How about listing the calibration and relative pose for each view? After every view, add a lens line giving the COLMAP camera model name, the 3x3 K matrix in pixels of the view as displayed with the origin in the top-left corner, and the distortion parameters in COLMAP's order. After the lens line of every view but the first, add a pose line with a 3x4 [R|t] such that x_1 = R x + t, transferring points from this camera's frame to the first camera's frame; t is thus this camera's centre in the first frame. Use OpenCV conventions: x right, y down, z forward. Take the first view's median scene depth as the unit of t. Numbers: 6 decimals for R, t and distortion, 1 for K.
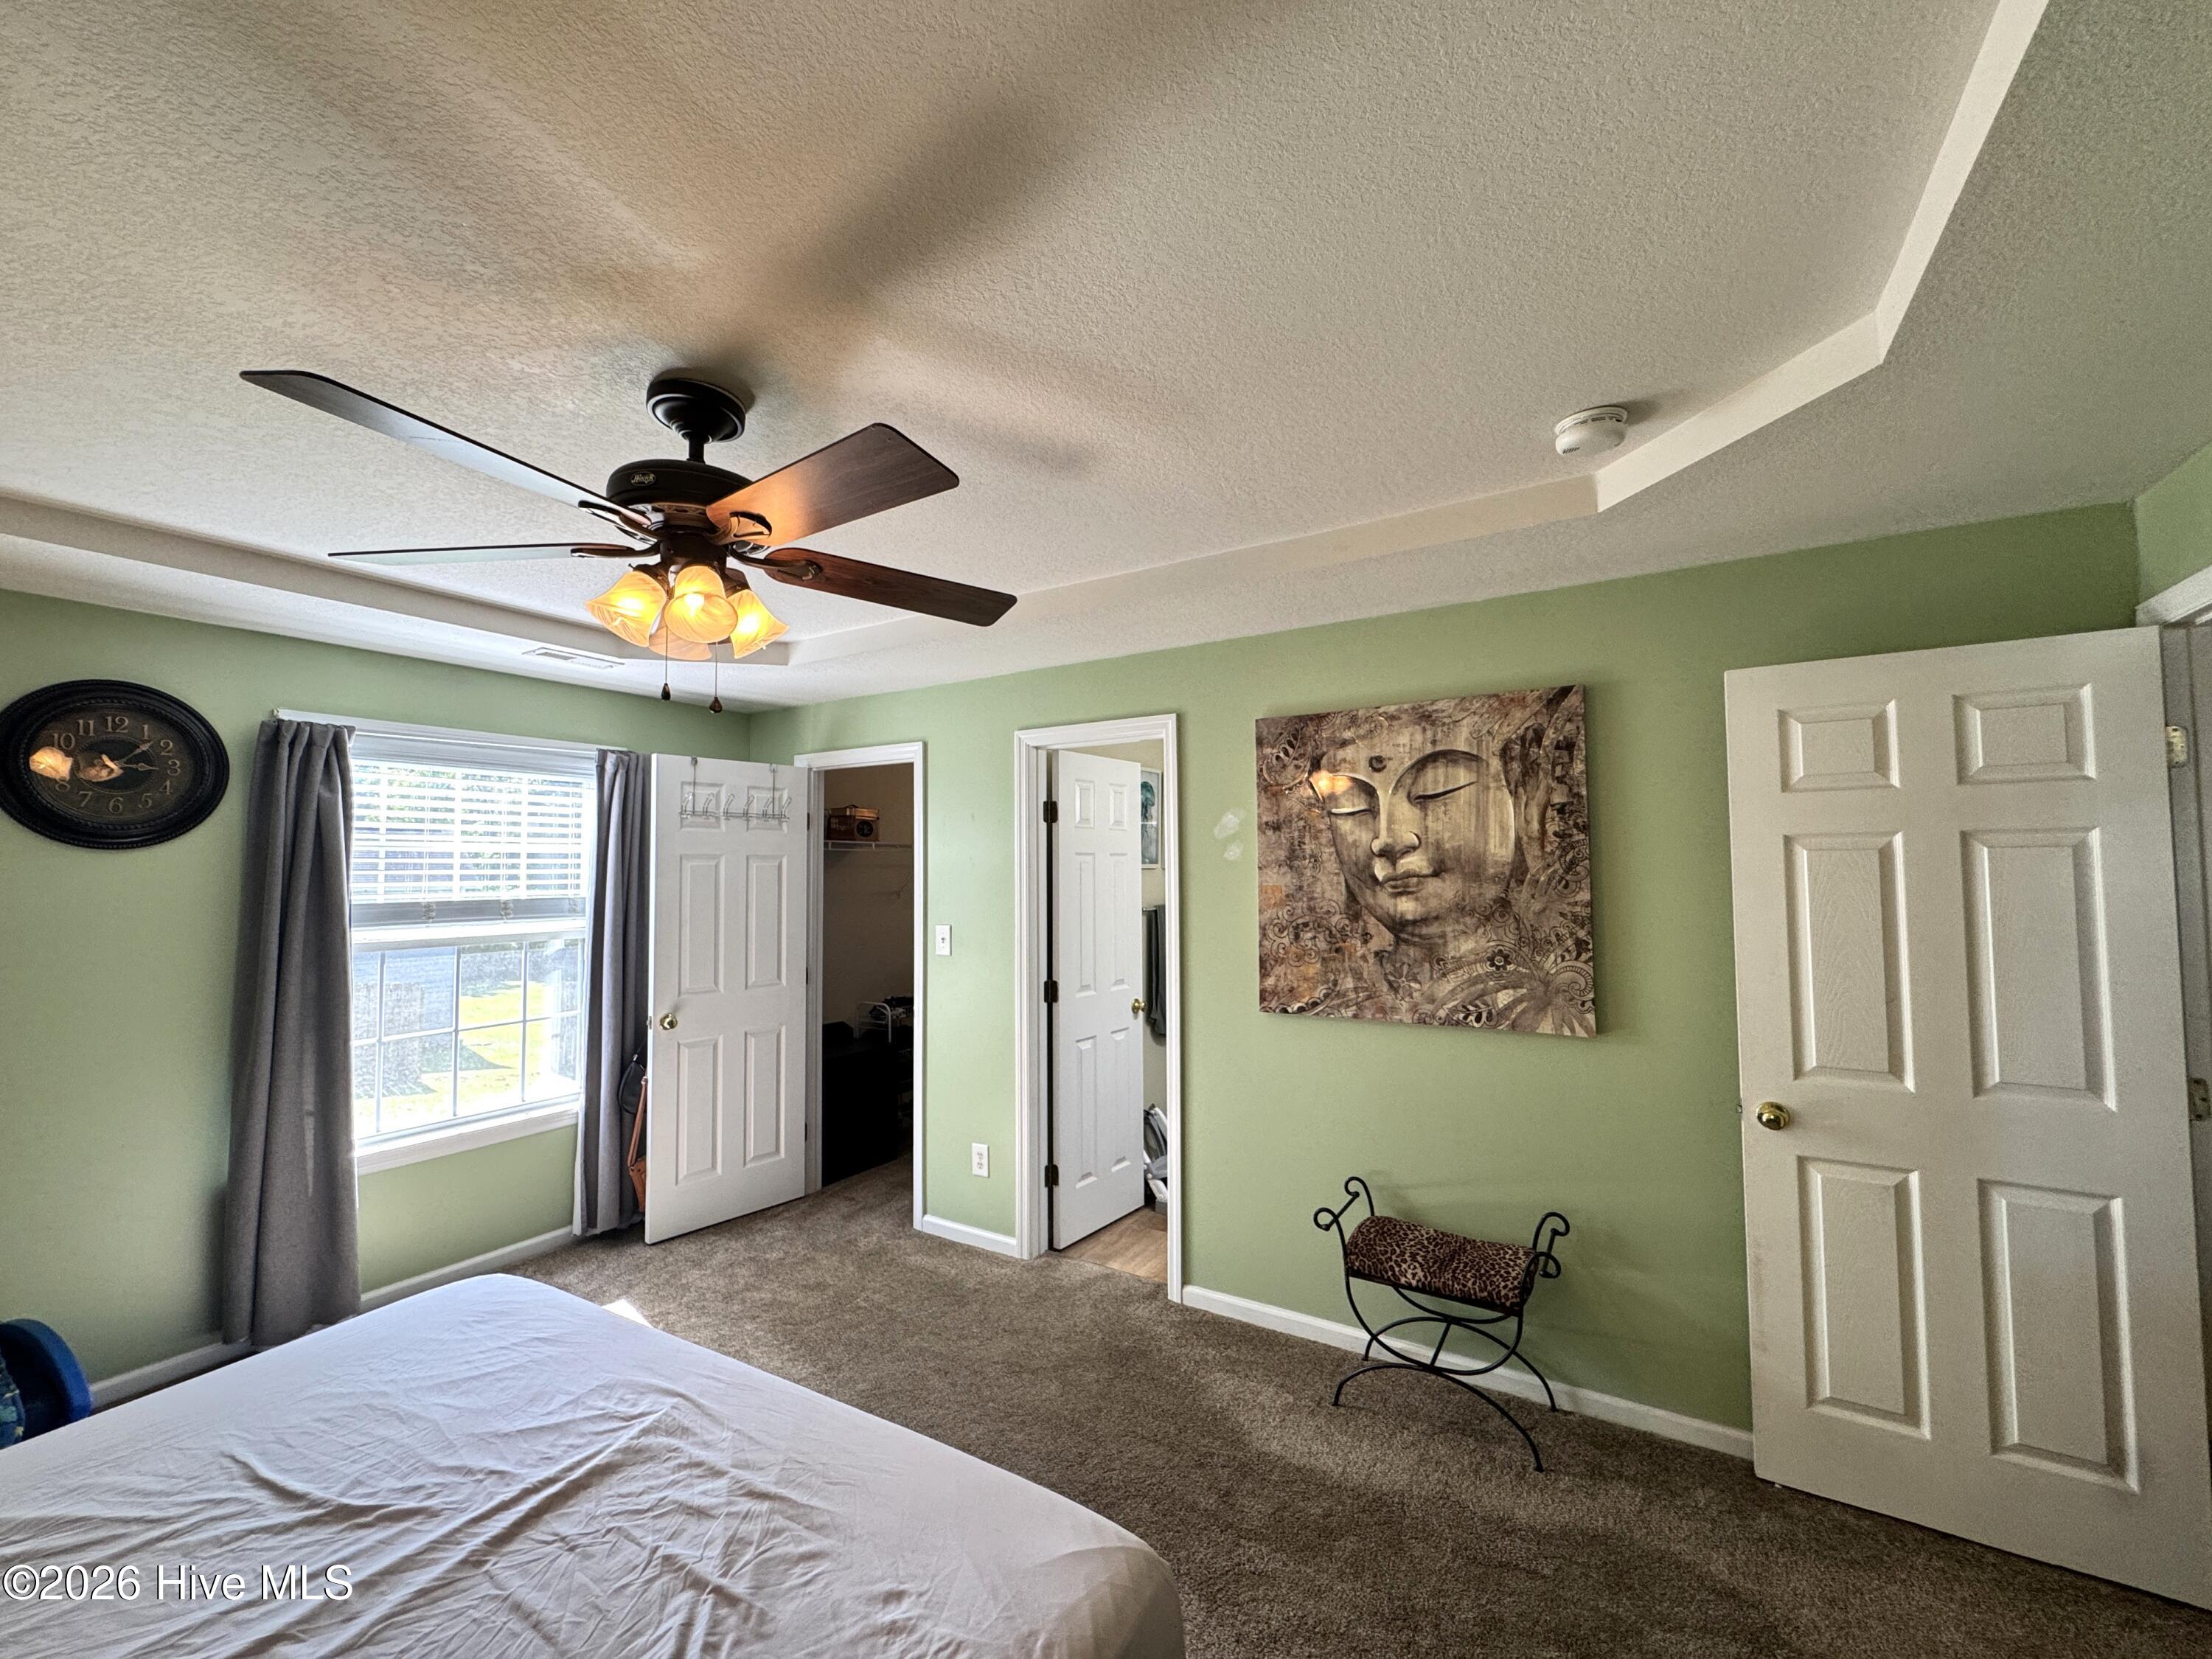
lens RADIAL K [[887.1, 0, 1101.9], [0, 887.1, 828.4], [0, 0, 1]] dist [-0.003182, 0.000554]
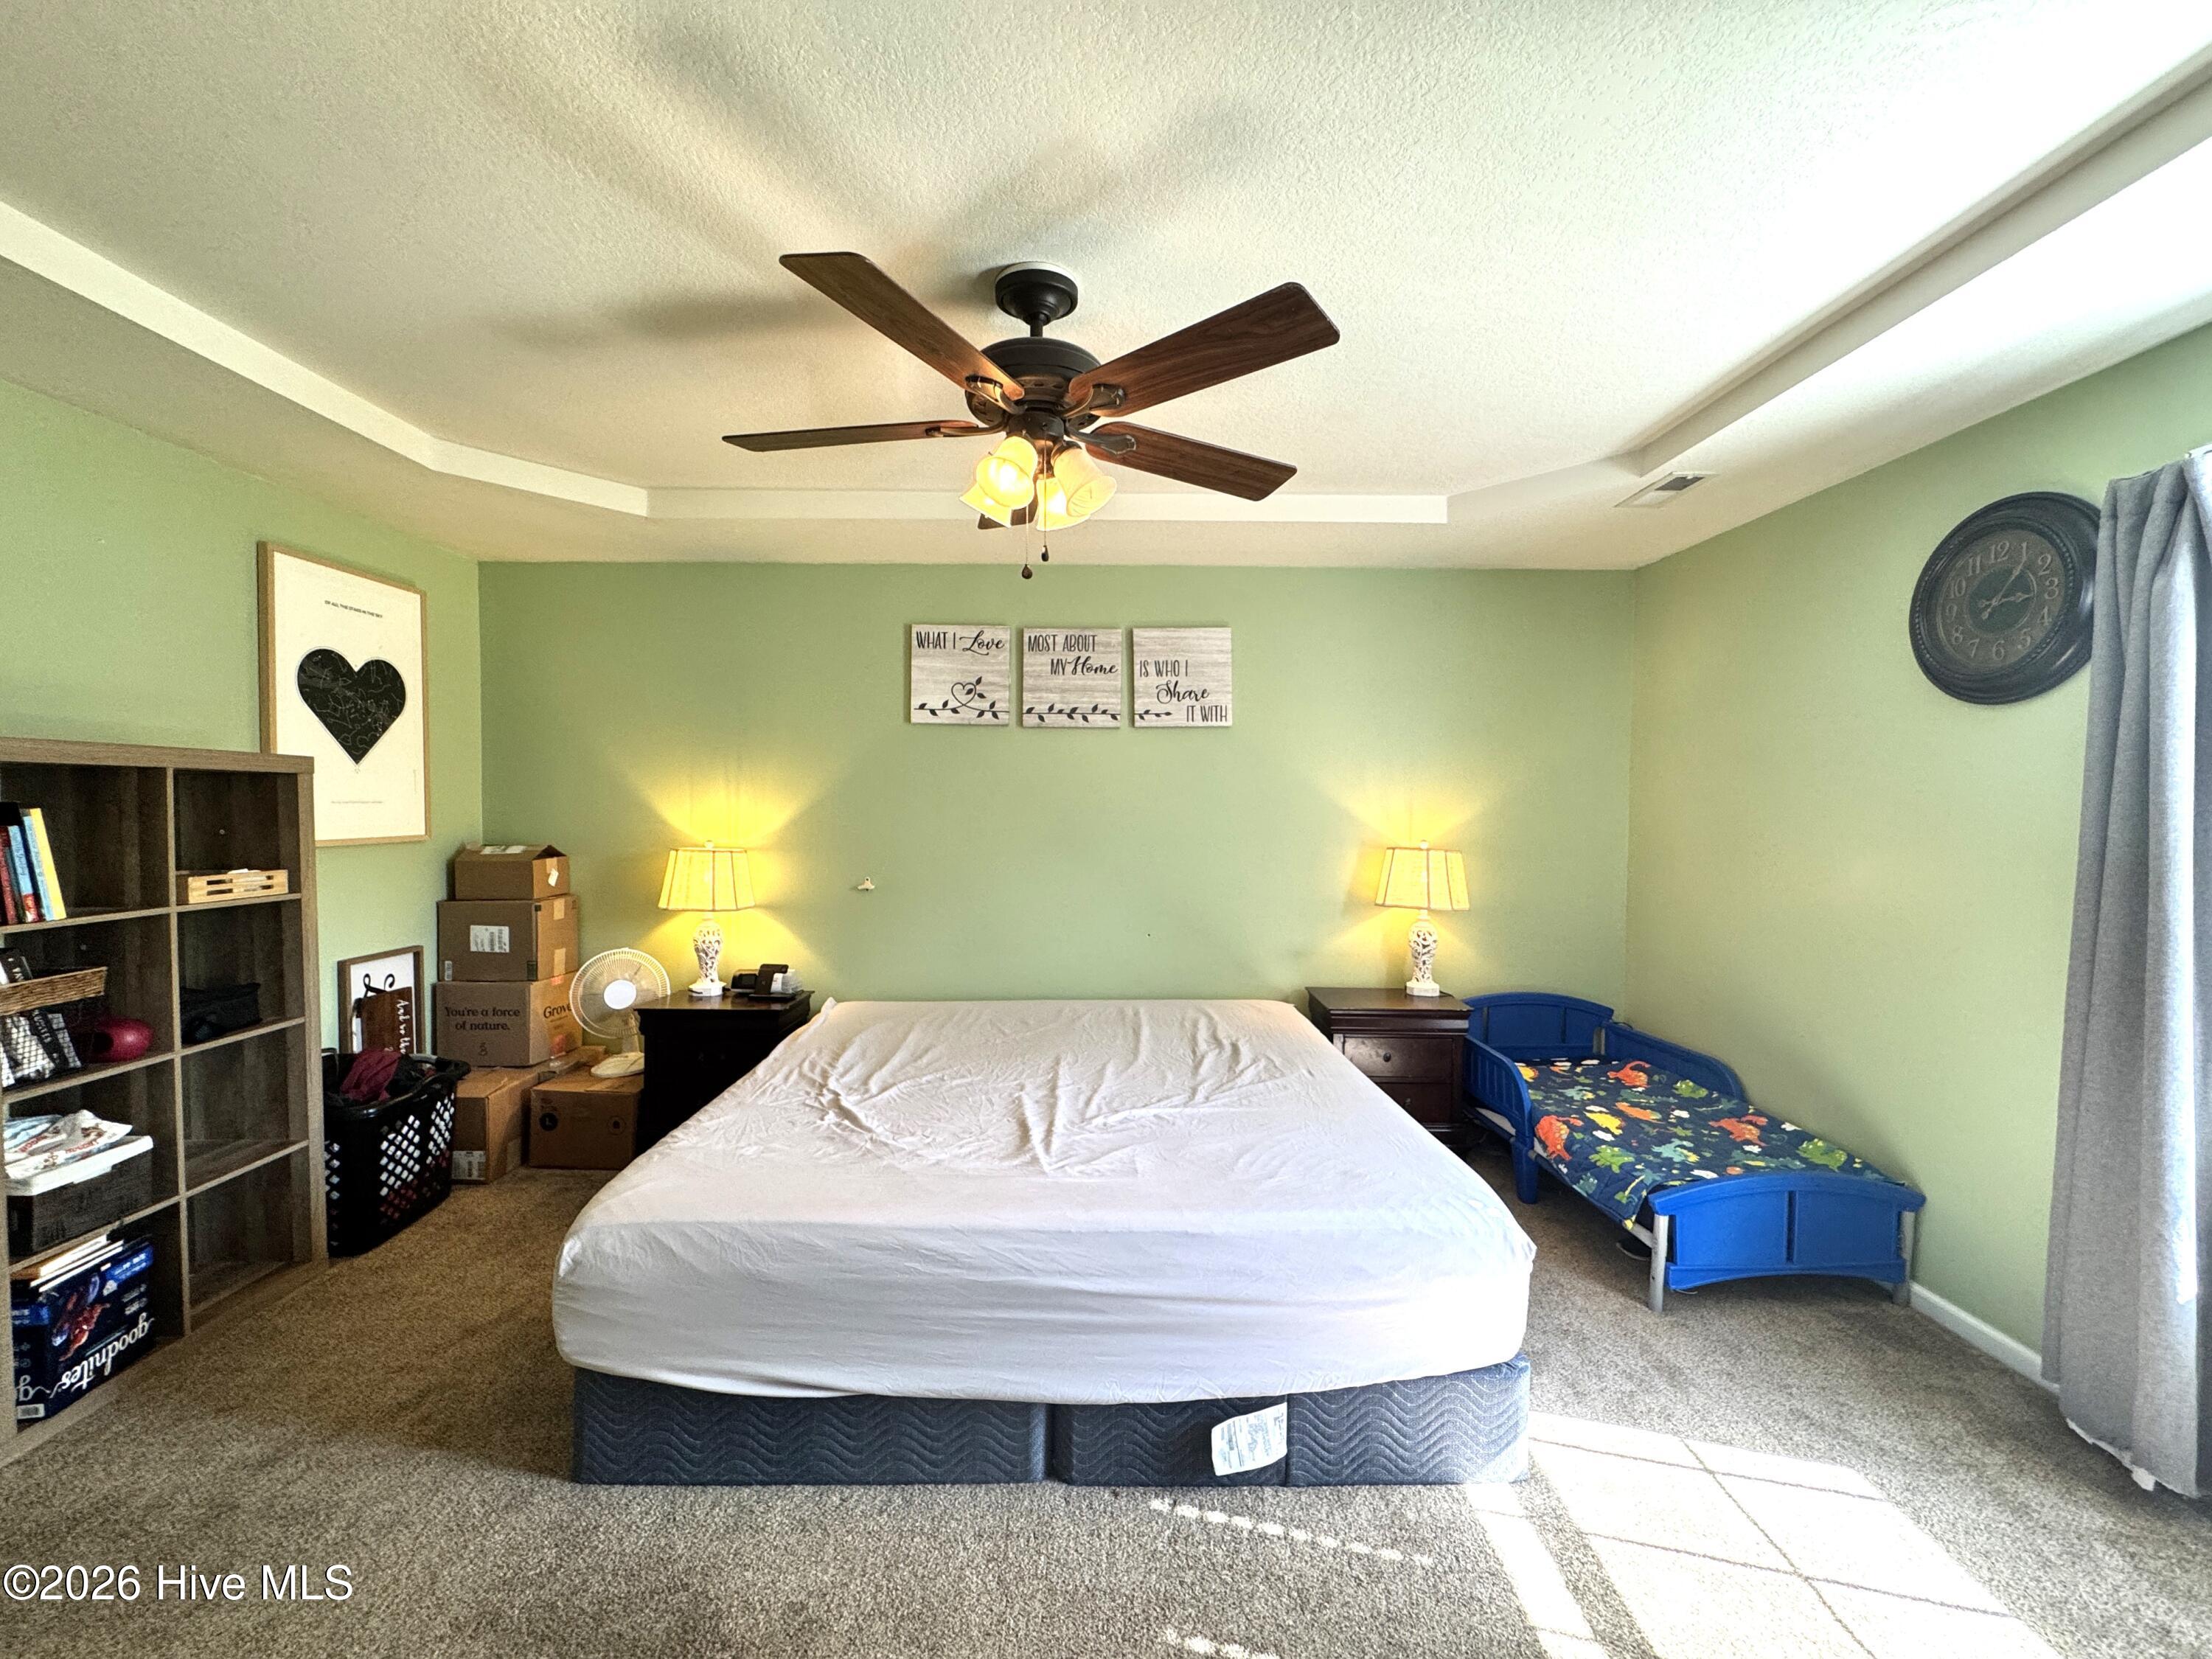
lens RADIAL K [[887.1, 0, 1101.9], [0, 887.1, 828.4], [0, 0, 1]] dist [-0.003182, 0.000554]
pose [[-0.850060, 0.017511, -0.526394, 0.028966], [0.024512, 0.999680, -0.006329, 0.095705], [0.526115, -0.018283, -0.850217, 0.958942]]
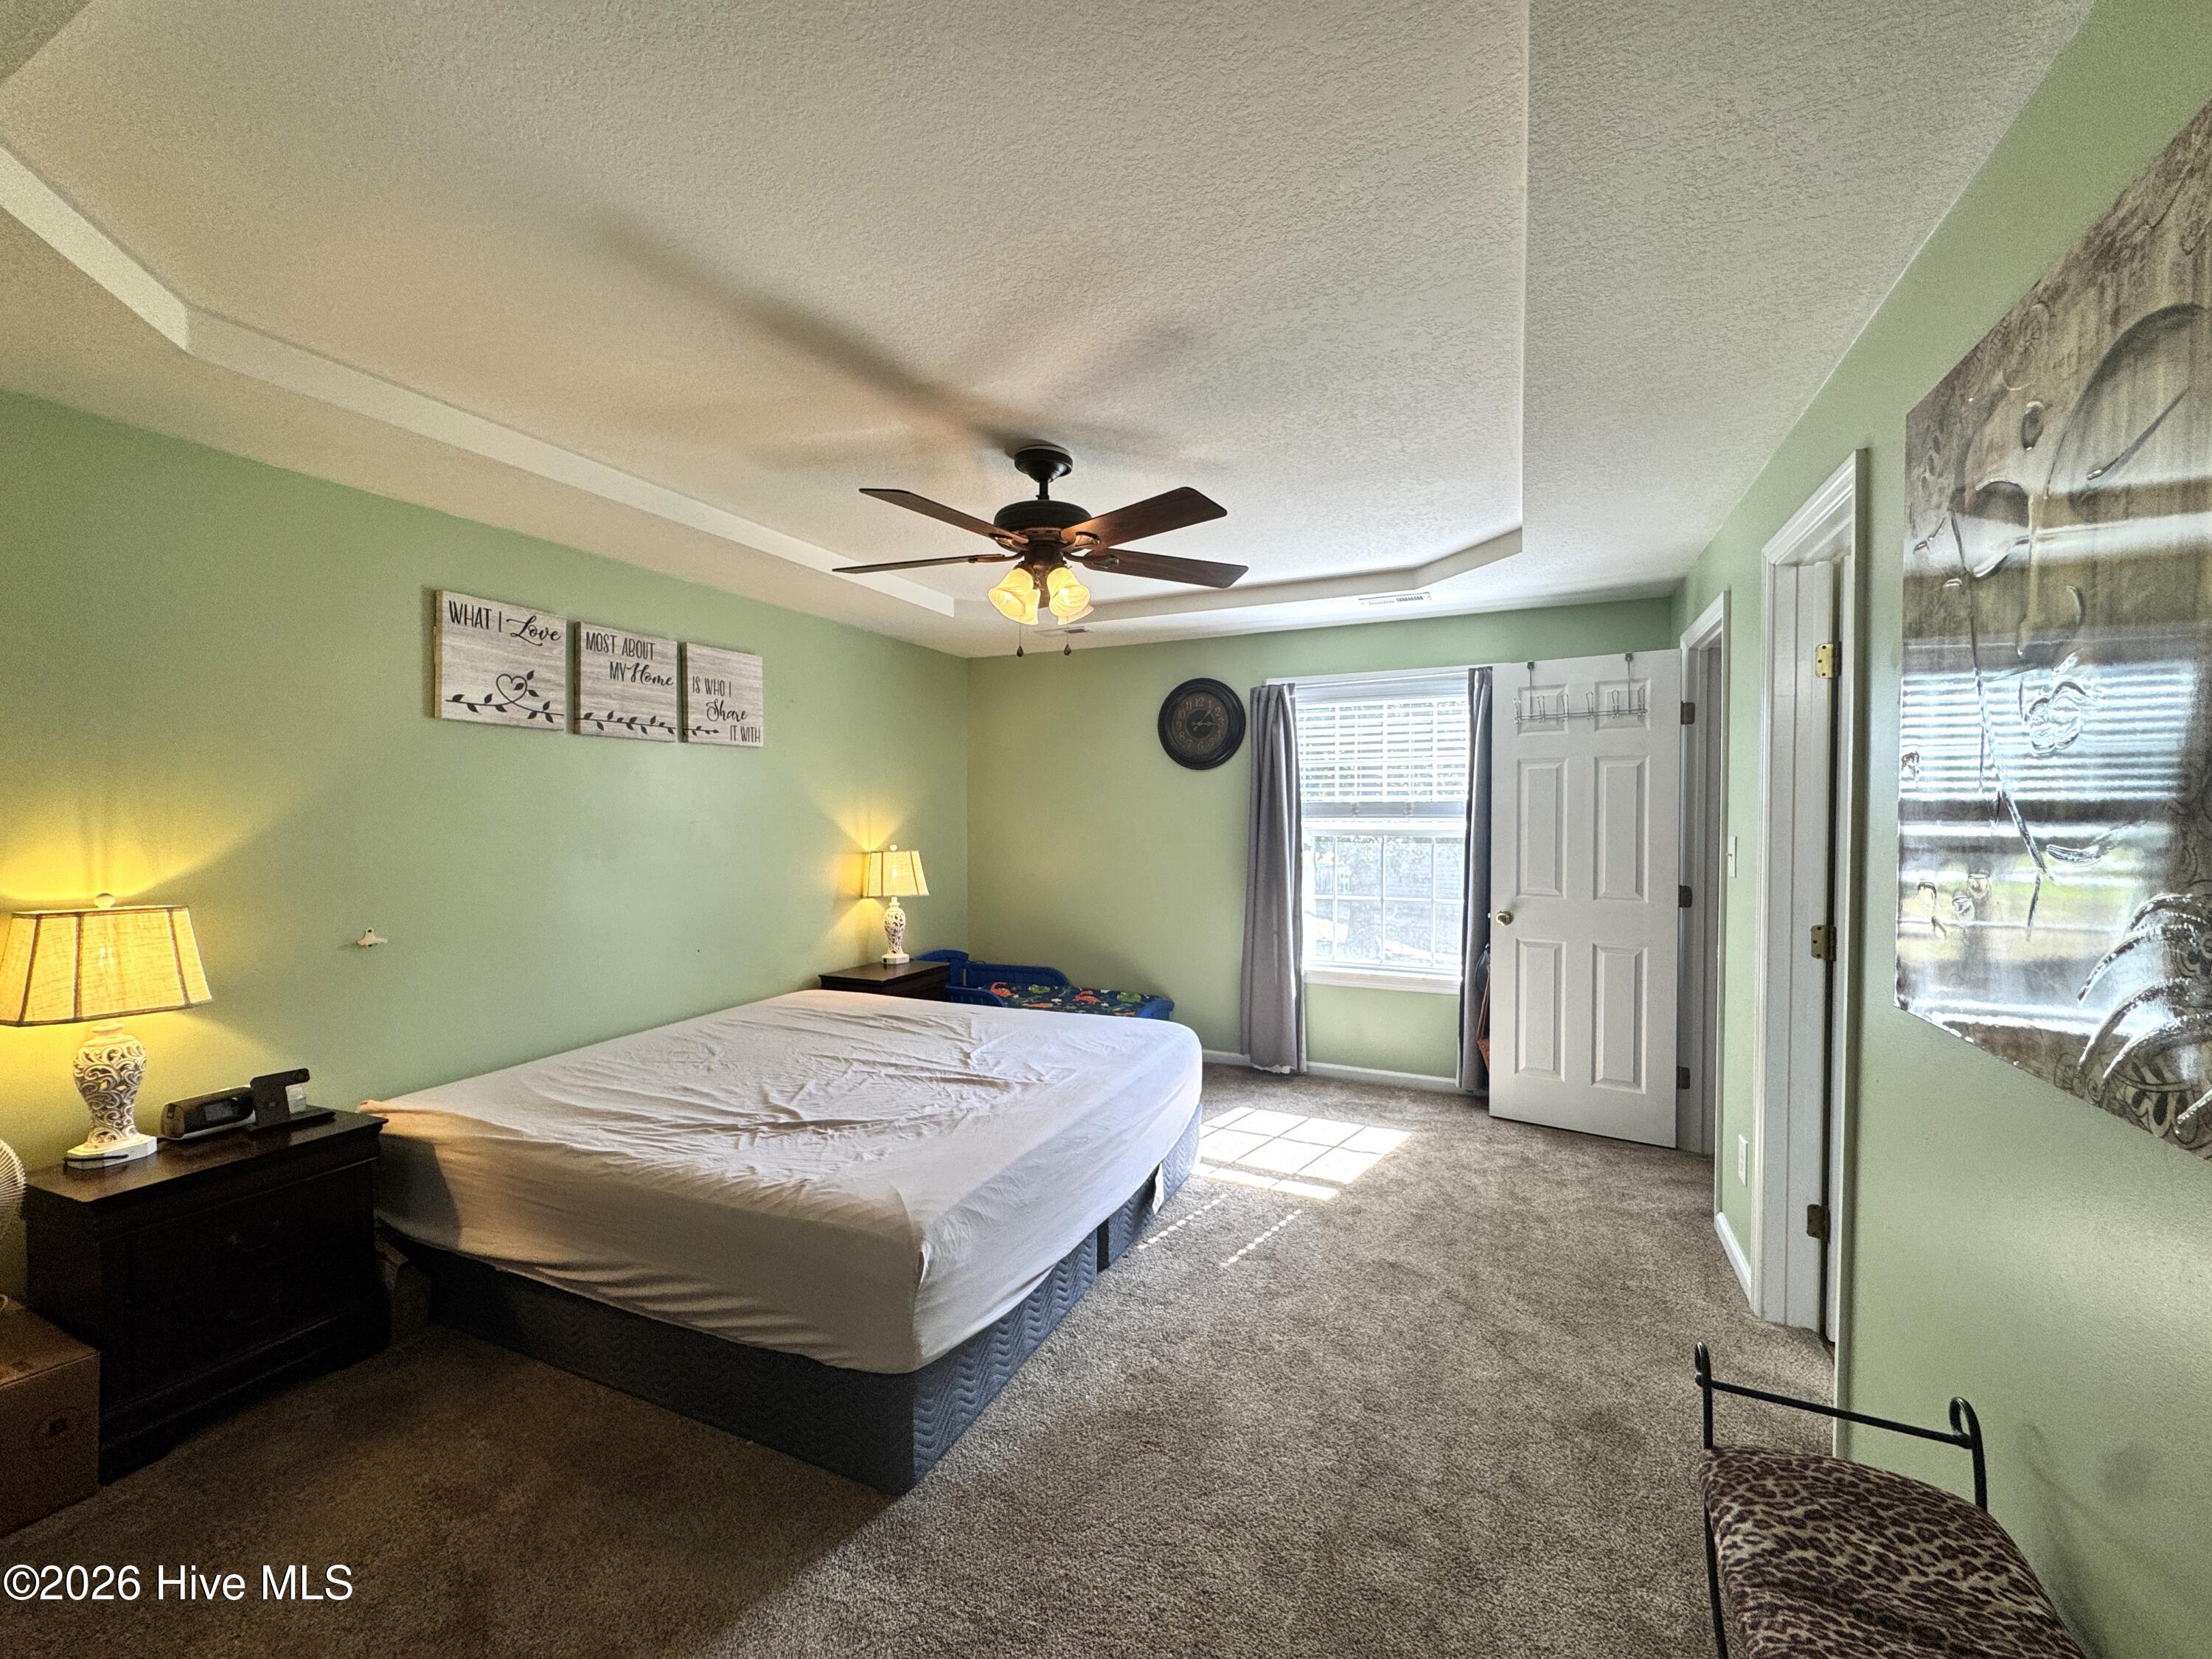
lens RADIAL K [[887.1, 0, 1101.9], [0, 887.1, 828.4], [0, 0, 1]] dist [-0.003182, 0.000554]
pose [[0.114753, 0.025580, -0.993065, 0.542352], [0.046828, 0.998418, 0.031129, 0.060626], [0.992290, -0.050076, 0.113373, 0.437898]]
